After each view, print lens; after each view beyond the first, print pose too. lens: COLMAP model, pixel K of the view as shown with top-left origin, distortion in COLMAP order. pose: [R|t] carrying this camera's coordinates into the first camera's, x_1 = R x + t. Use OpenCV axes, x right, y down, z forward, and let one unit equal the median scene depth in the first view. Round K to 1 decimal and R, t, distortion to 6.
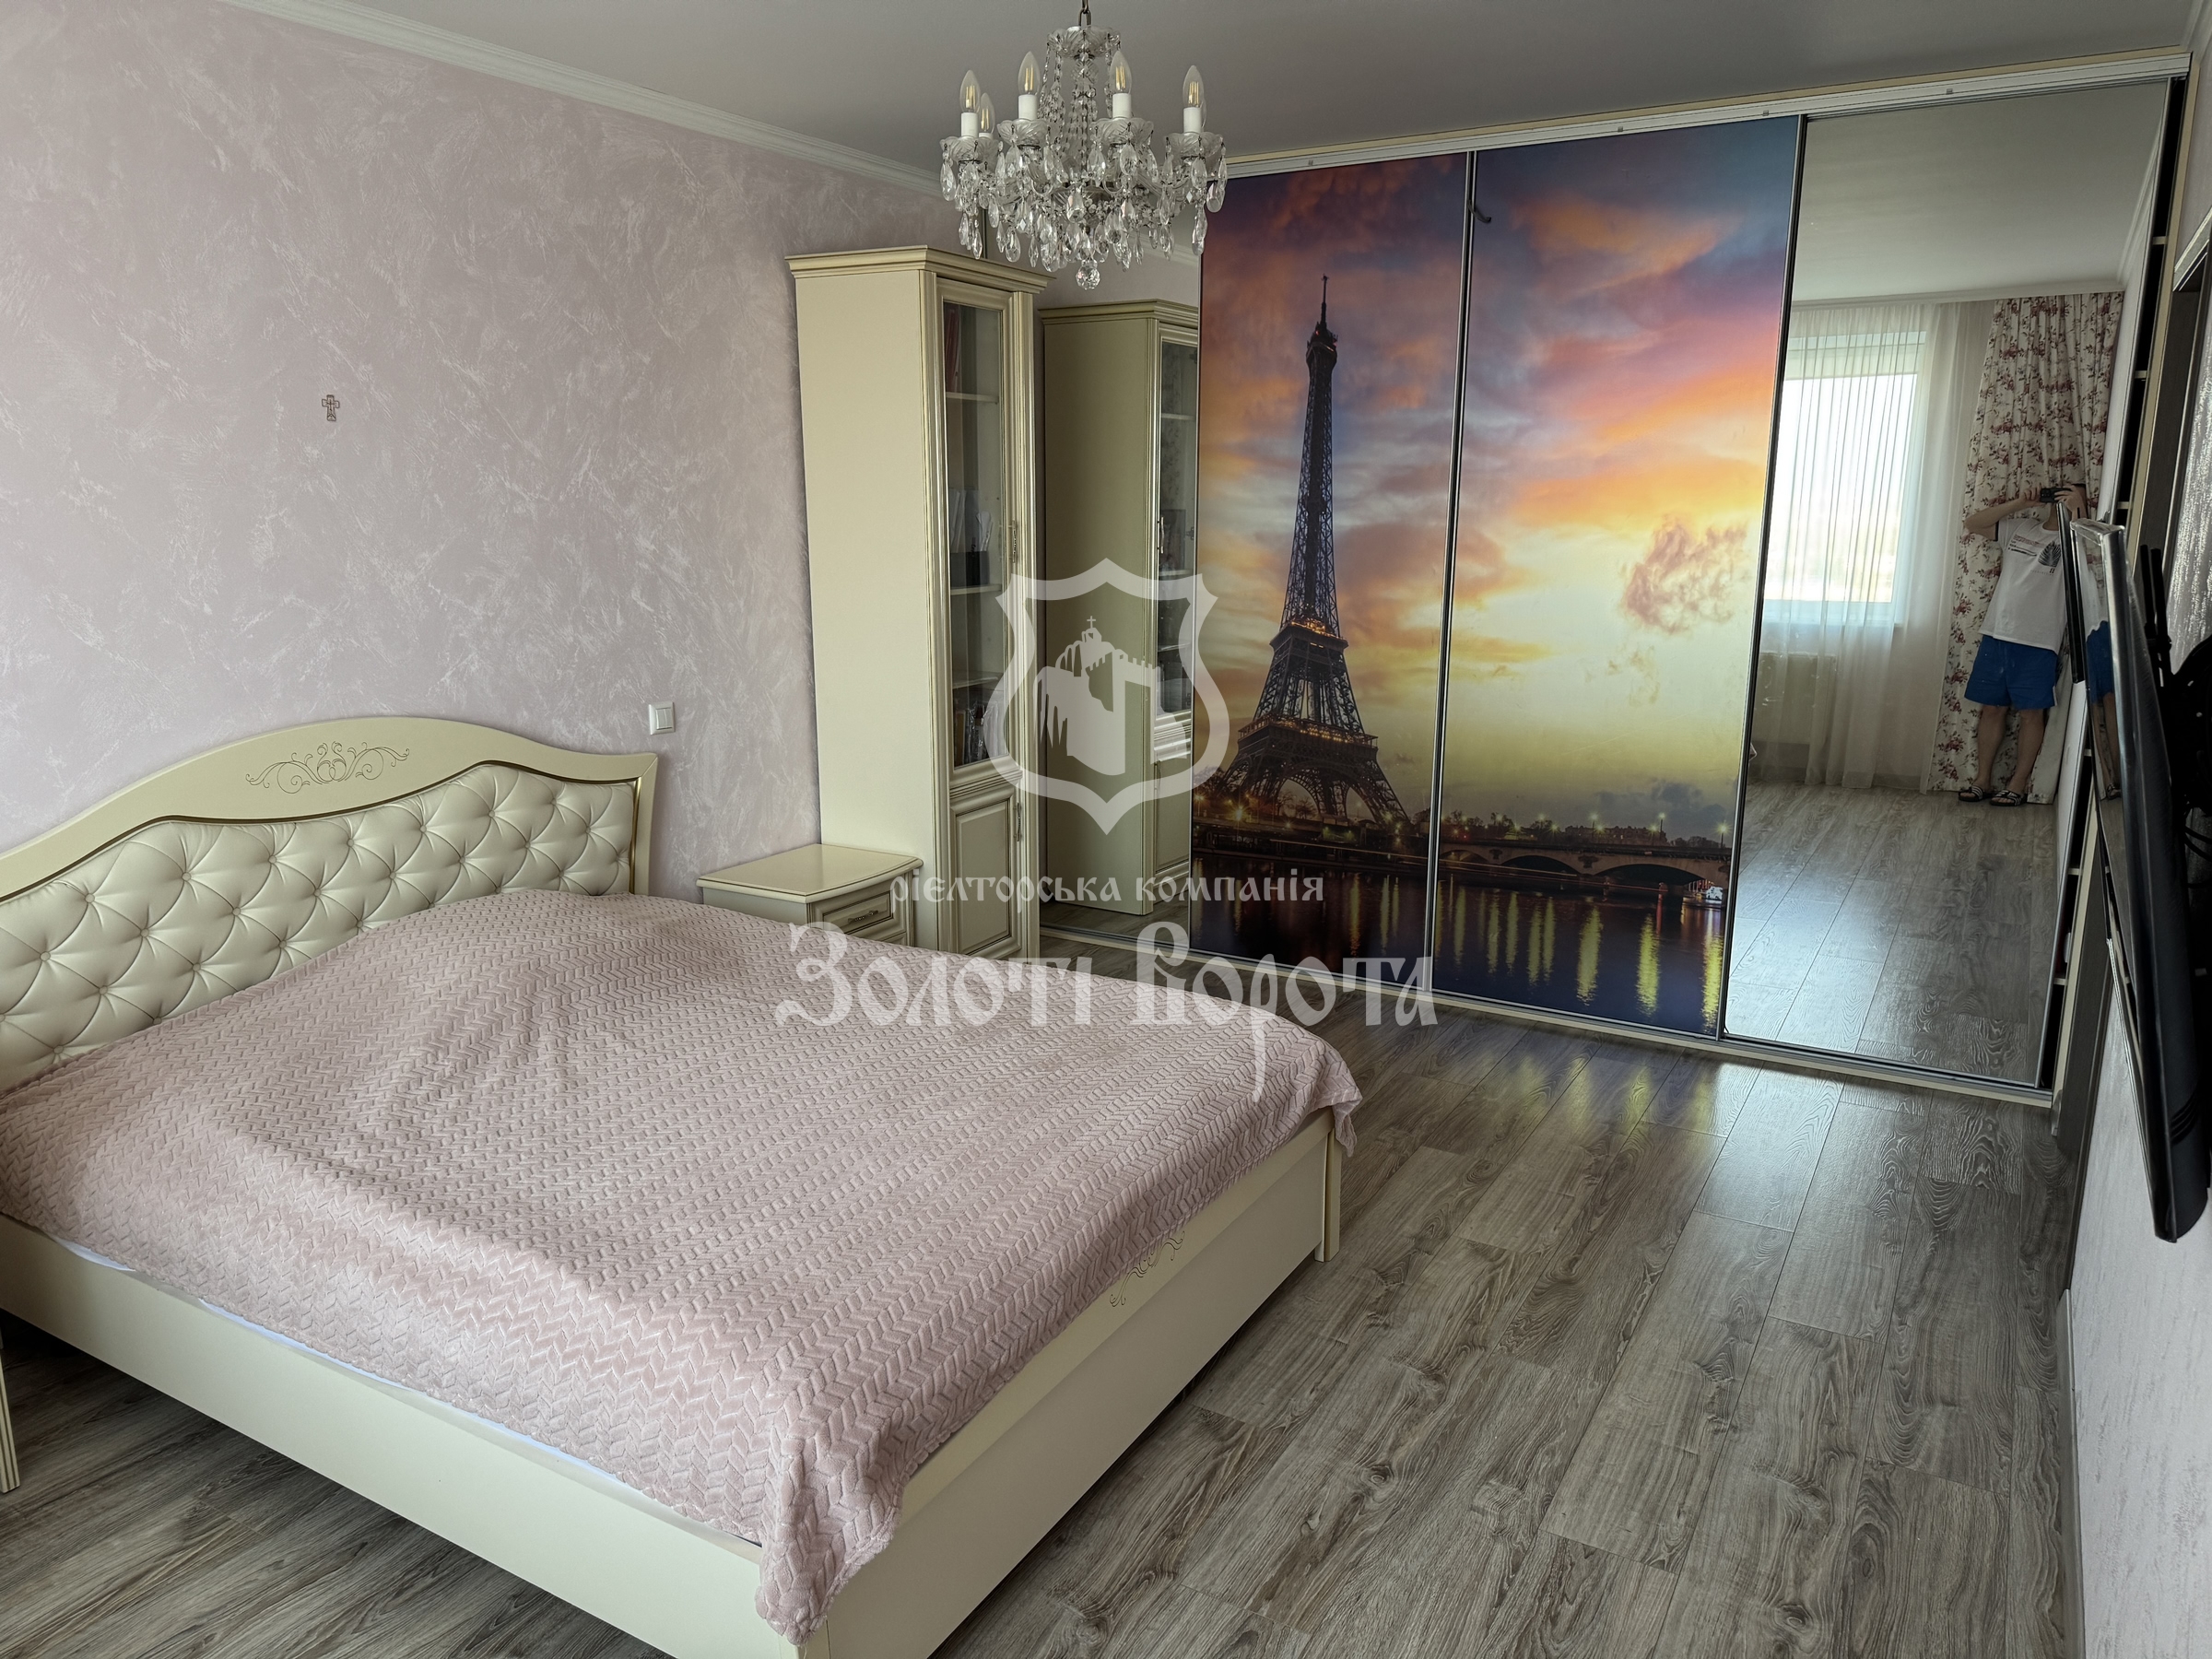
lens RADIAL K [[1532.3, 0, 1106.0], [0, 1532.3, 829.5], [0, 0, 1]] dist [-0.004767, -0.001778]
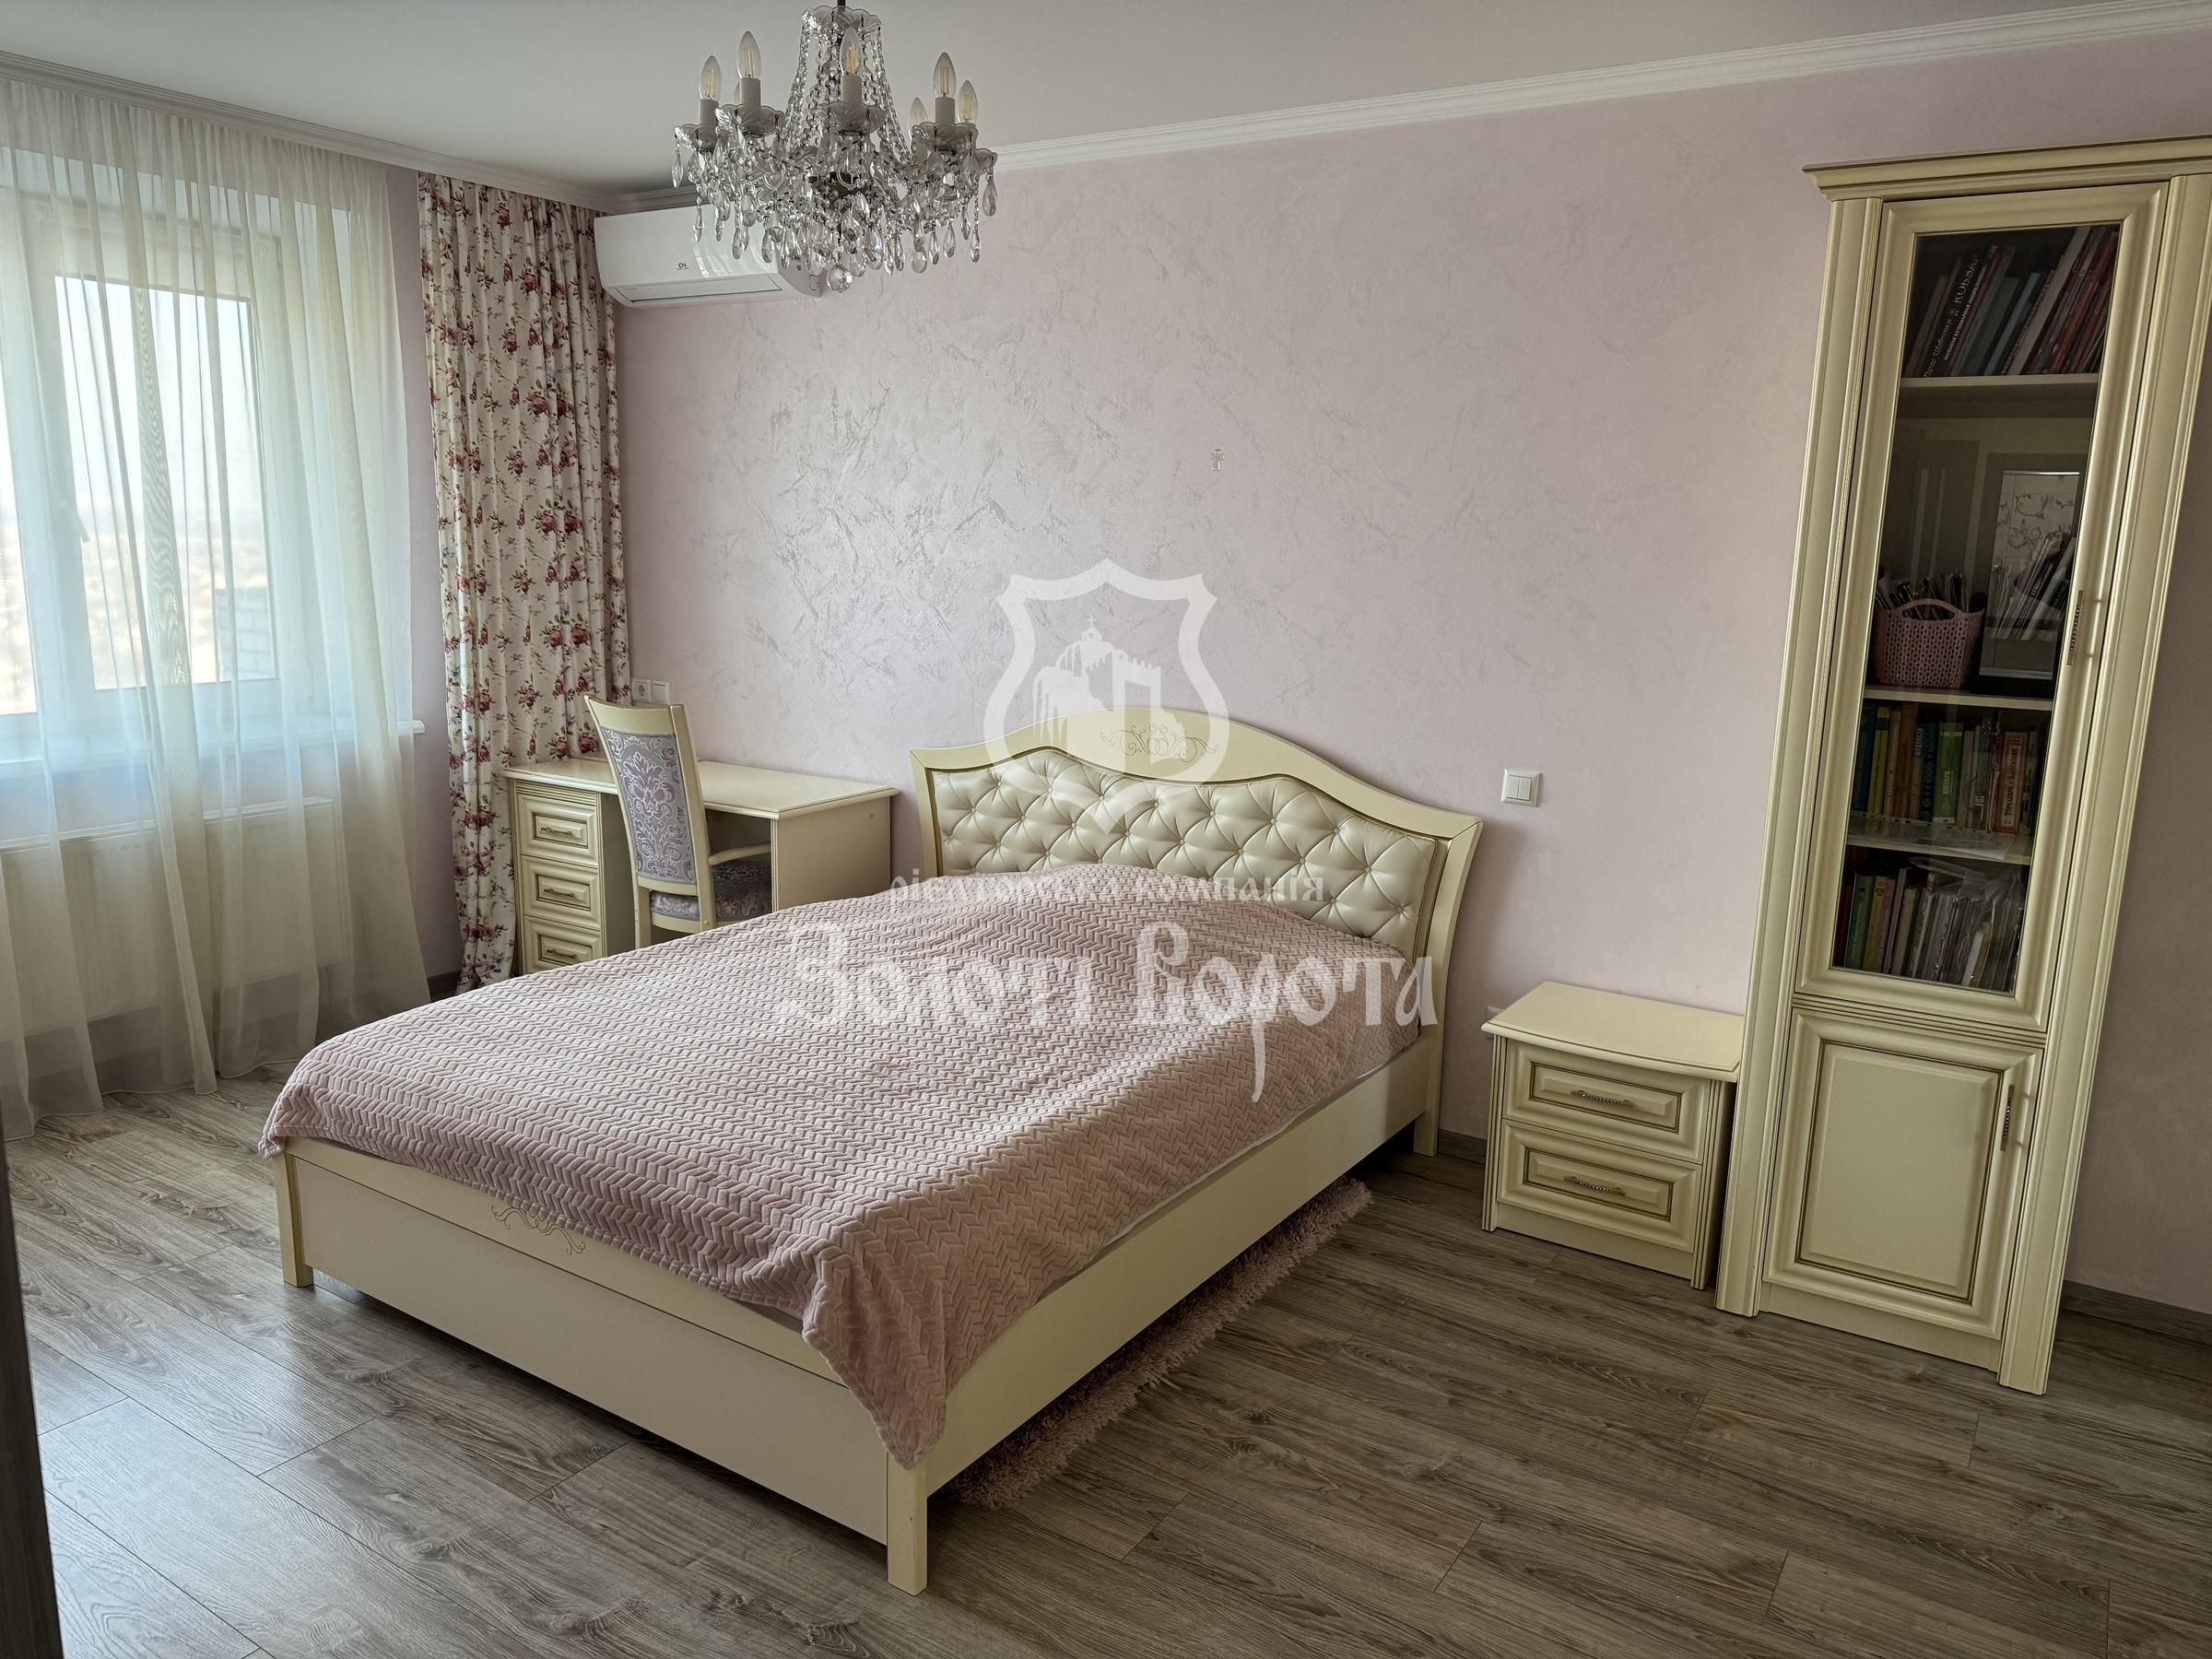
lens RADIAL K [[1550.4, 0, 1106.0], [0, 1550.4, 829.5], [0, 0, 1]] dist [0.059074, -0.075632]
pose [[-0.044616, 0.198105, -0.979165, 0.713544], [-0.231006, 0.951531, 0.203040, -0.207519], [0.971929, 0.235252, 0.003310, 0.905020]]
